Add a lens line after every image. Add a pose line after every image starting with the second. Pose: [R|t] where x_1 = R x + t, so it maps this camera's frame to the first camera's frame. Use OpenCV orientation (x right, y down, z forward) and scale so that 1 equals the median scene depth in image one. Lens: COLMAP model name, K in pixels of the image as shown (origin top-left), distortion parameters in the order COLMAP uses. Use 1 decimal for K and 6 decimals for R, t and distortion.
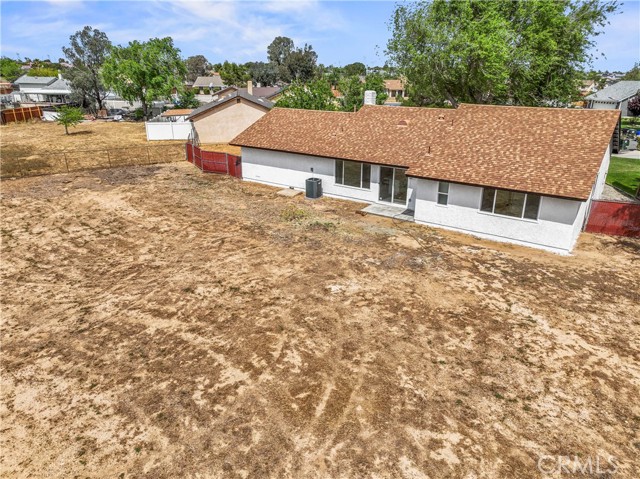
lens RADIAL K [[436.1, 0, 320.0], [0, 436.1, 239.5], [0, 0, 1]] dist [0.004123, 0.004434]
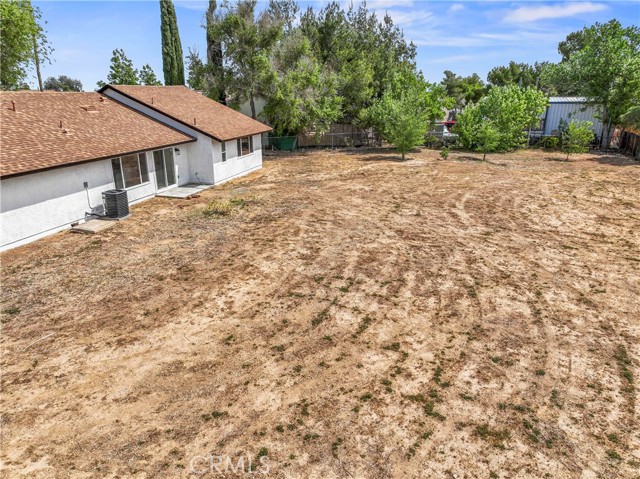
lens RADIAL K [[436.1, 0, 320.0], [0, 436.1, 239.5], [0, 0, 1]] dist [0.004123, 0.004434]
pose [[-0.329140, -0.310532, 0.891760, -1.019138], [0.338734, 0.842698, 0.418471, -0.334319], [-0.881434, 0.439806, -0.172178, 1.134103]]
